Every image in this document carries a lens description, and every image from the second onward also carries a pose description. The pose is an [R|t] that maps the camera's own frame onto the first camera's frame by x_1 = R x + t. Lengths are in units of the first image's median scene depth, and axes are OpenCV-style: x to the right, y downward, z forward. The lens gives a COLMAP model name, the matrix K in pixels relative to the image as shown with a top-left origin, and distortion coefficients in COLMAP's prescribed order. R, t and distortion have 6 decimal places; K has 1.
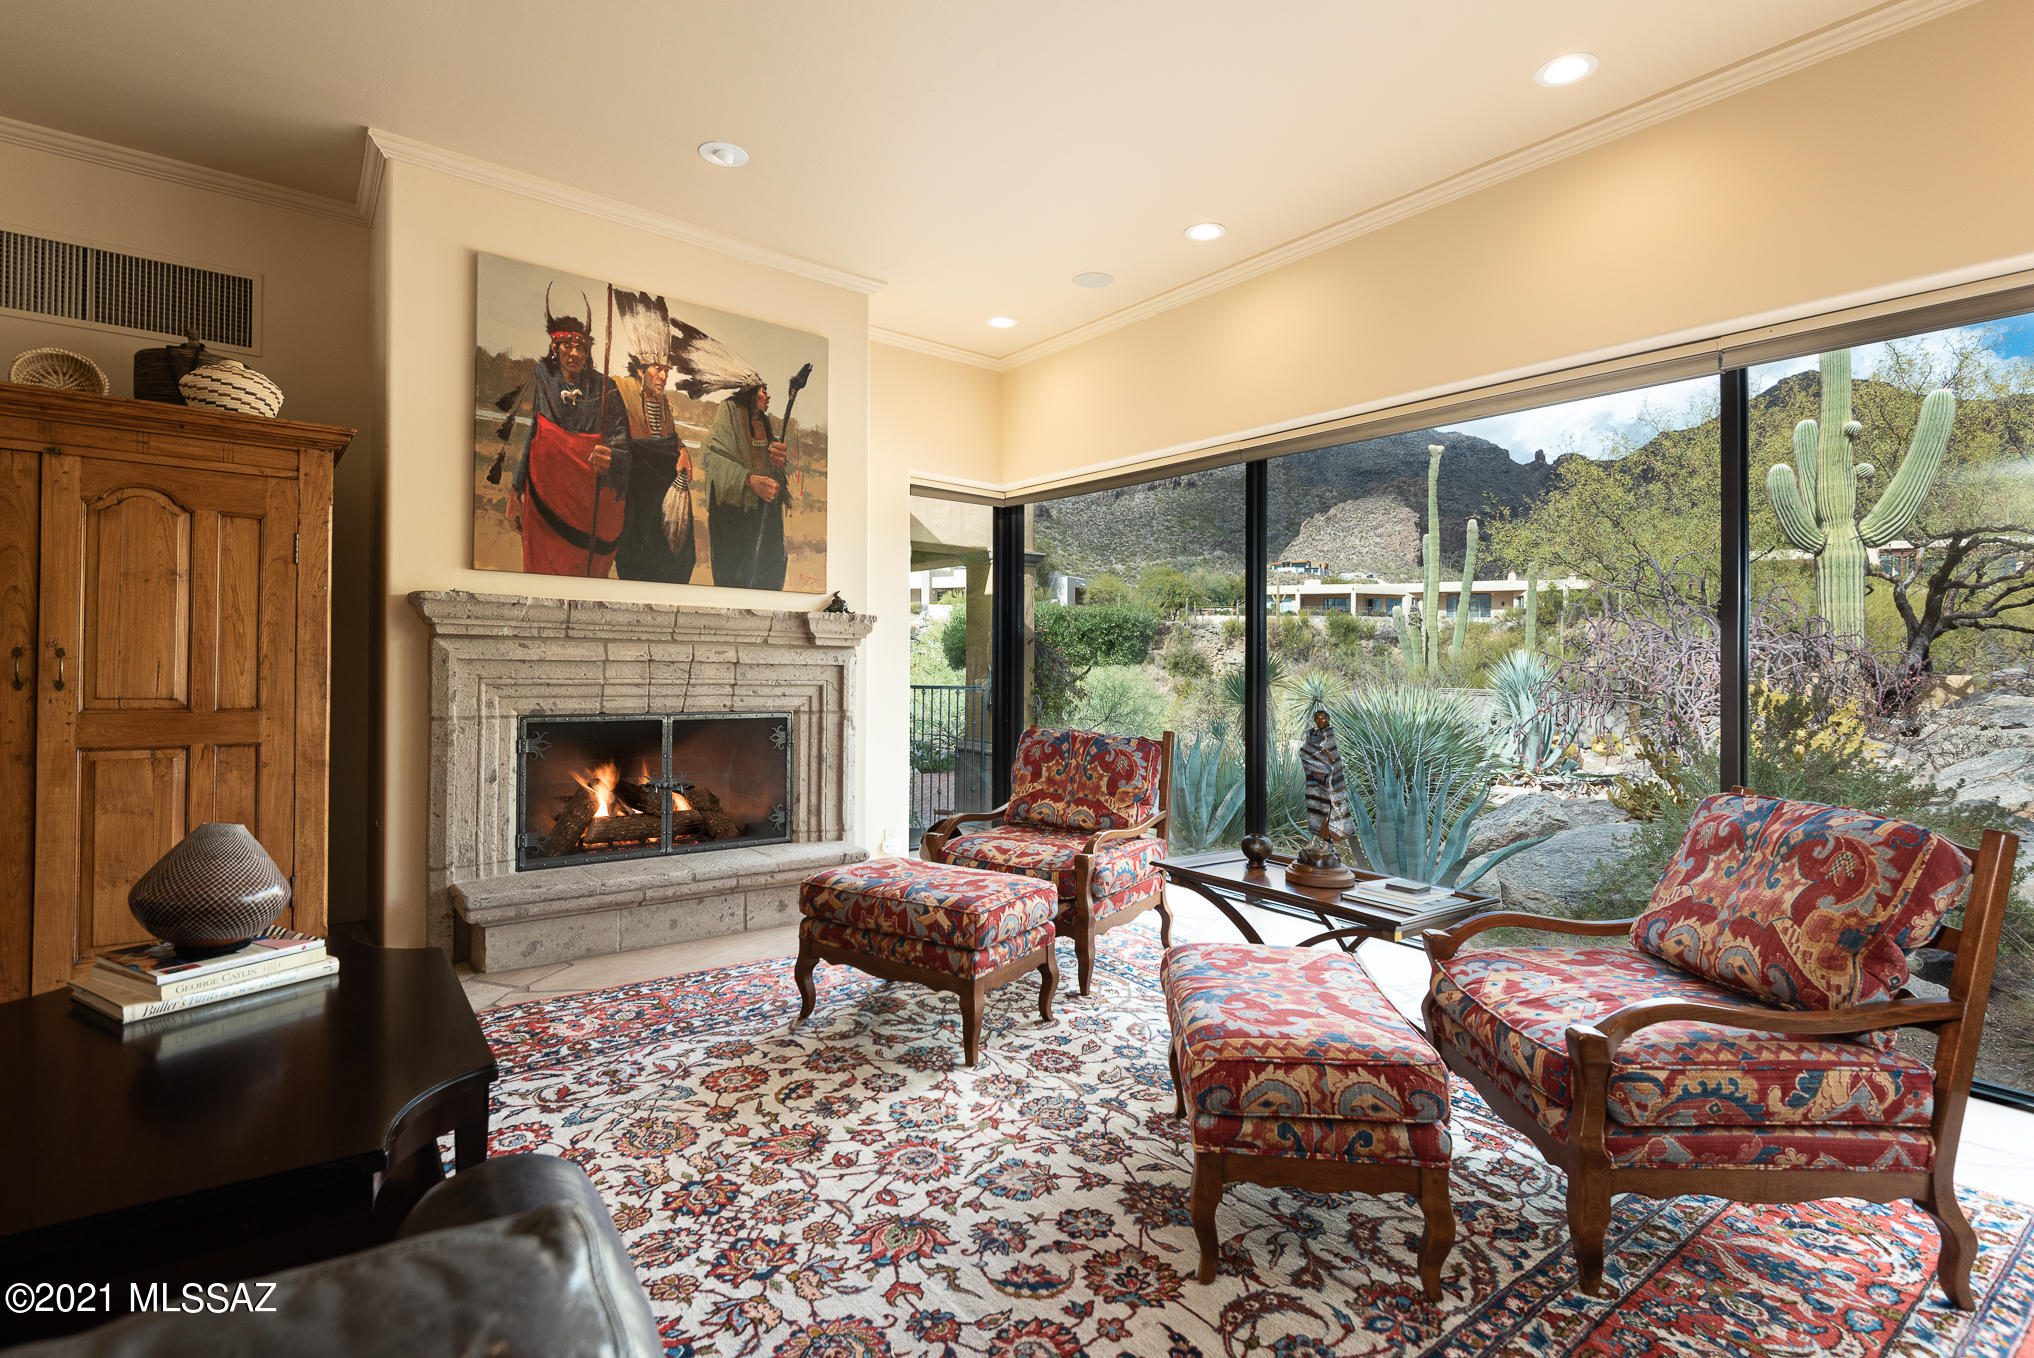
lens RADIAL K [[963.7, 0, 1020.0], [0, 963.7, 630.3], [0, 0, 1]] dist [0.036477, -0.021751]
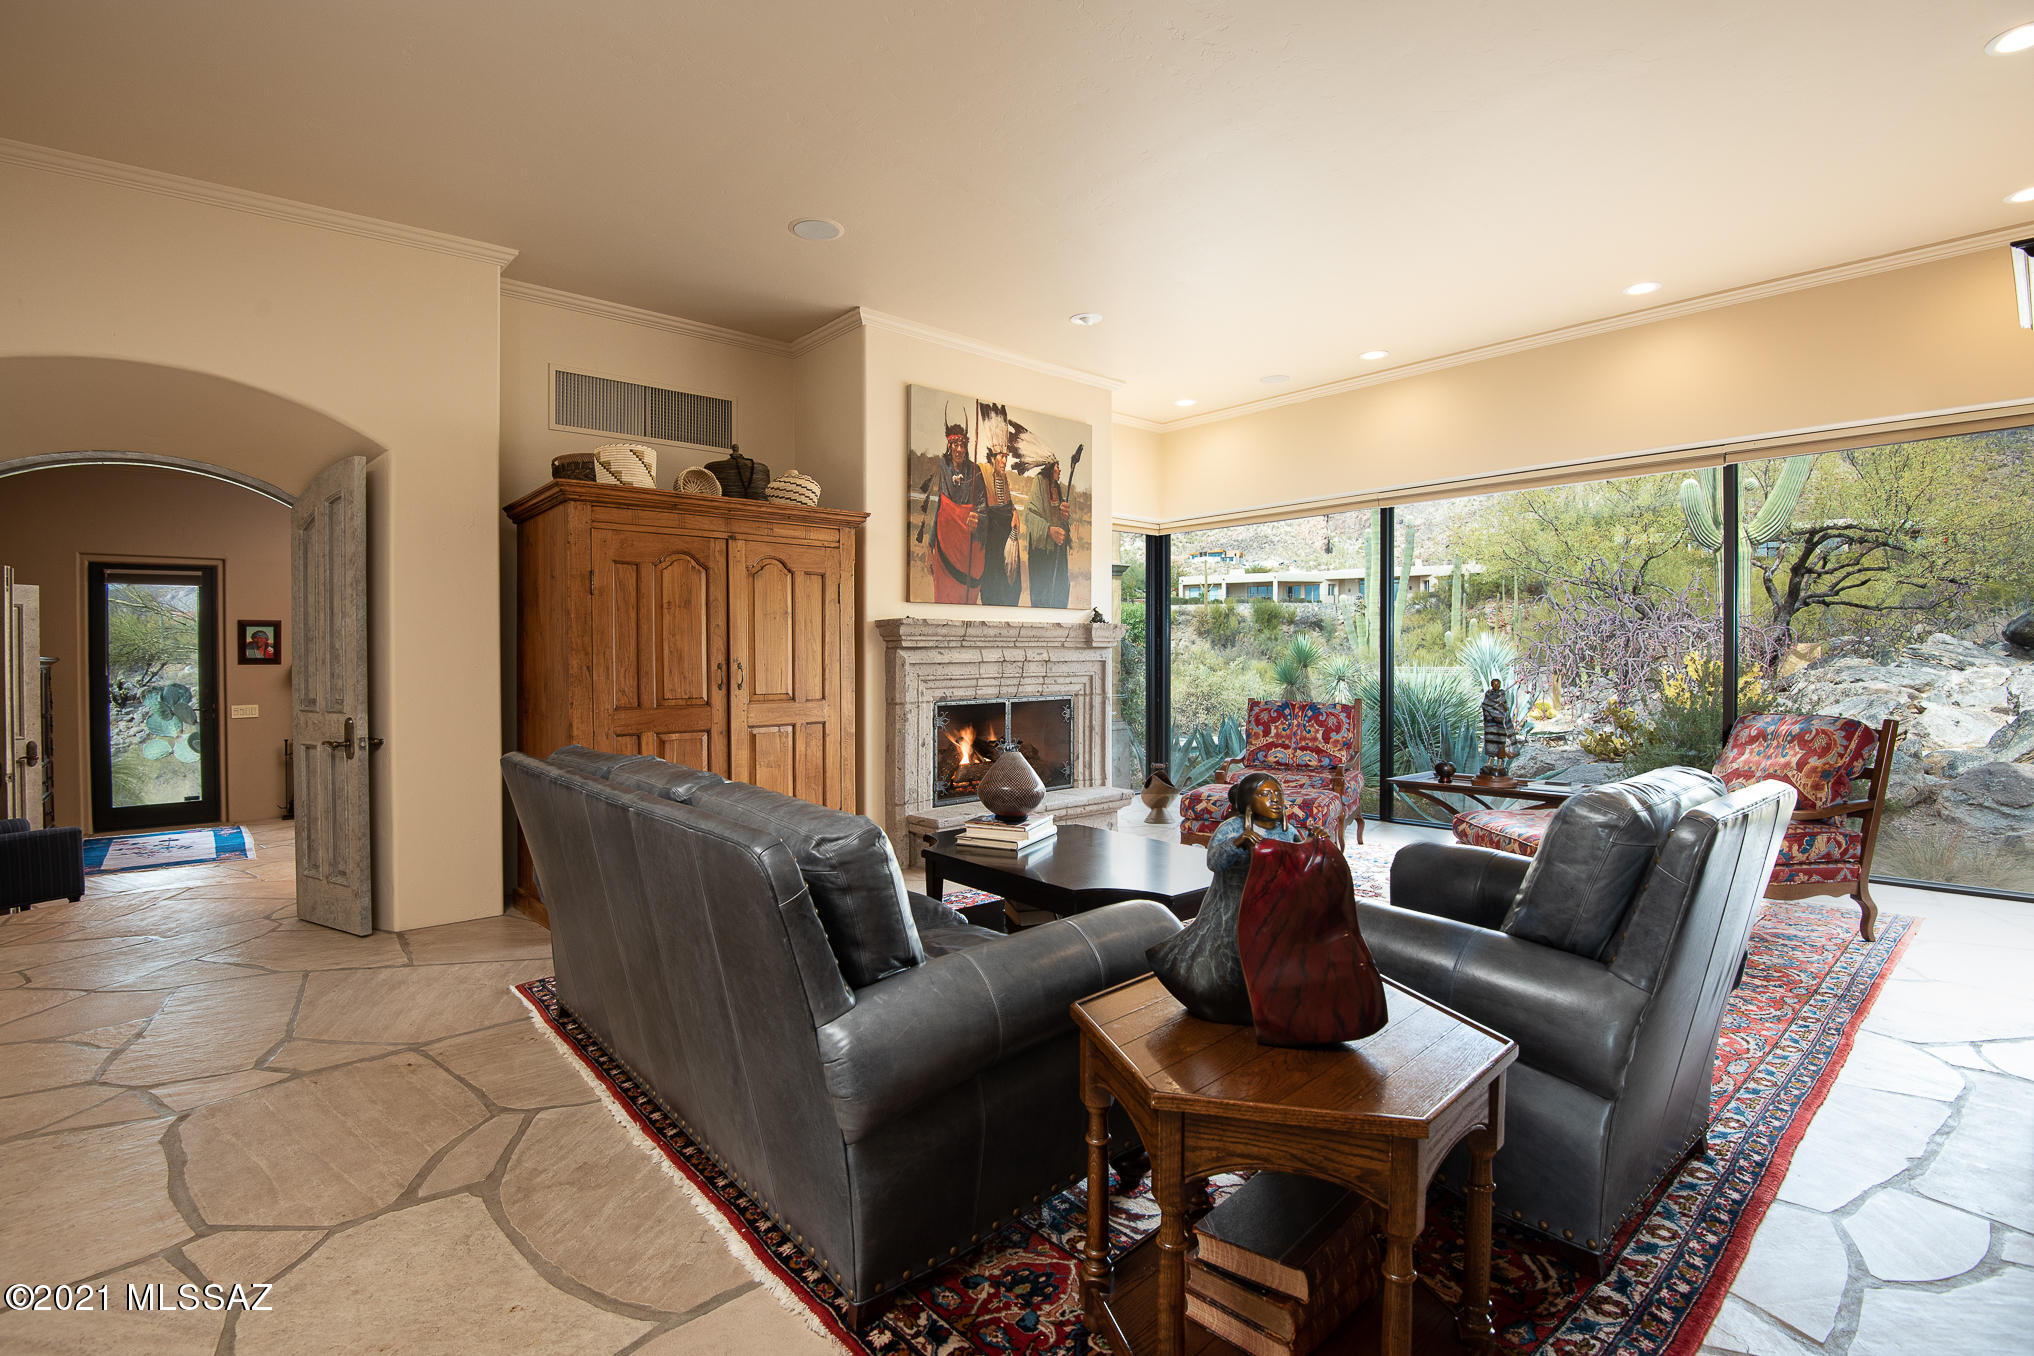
lens RADIAL K [[936.1, 0, 1016.1], [0, 936.1, 654.3], [0, 0, 1]] dist [0.000994, -0.025629]
pose [[0.997512, -0.029054, 0.064238, -0.459801], [0.026927, 0.999068, 0.033727, -0.025089], [-0.065158, -0.031913, 0.997365, -0.388937]]
